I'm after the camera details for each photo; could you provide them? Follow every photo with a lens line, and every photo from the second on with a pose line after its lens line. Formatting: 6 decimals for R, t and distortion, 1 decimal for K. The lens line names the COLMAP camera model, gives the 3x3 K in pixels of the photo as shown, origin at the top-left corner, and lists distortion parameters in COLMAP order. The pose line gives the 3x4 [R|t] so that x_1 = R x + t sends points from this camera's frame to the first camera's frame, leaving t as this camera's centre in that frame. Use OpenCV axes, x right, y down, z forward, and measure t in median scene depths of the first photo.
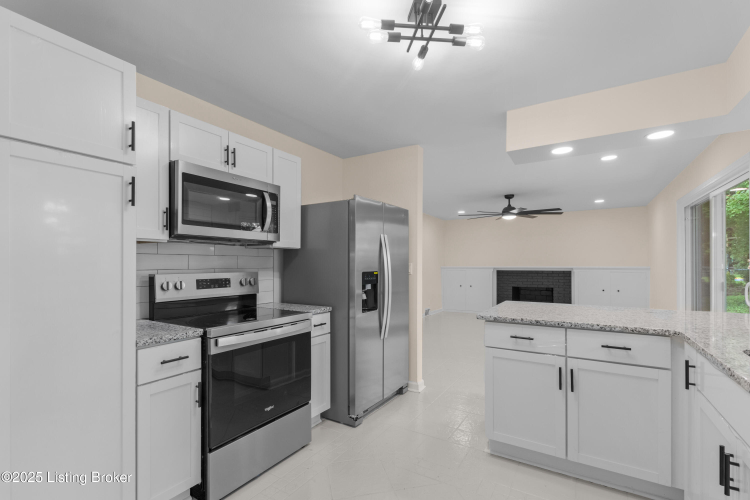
lens RADIAL K [[345.4, 0, 373.7], [0, 345.4, 256.5], [0, 0, 1]] dist [0.002722, 0.000072]
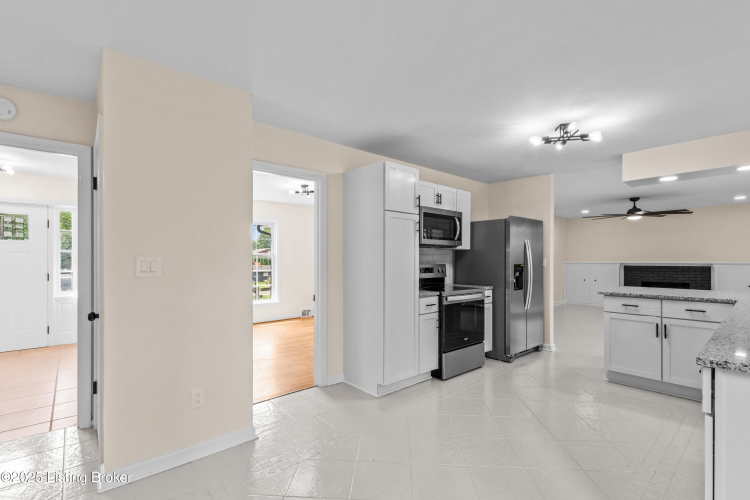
lens RADIAL K [[345.4, 0, 373.7], [0, 345.4, 256.5], [0, 0, 1]] dist [0.002722, 0.000072]
pose [[0.955657, -0.002340, -0.294472, -0.181262], [0.006006, 0.999915, 0.011546, -0.013068], [0.294420, -0.012803, 0.955590, -0.681673]]
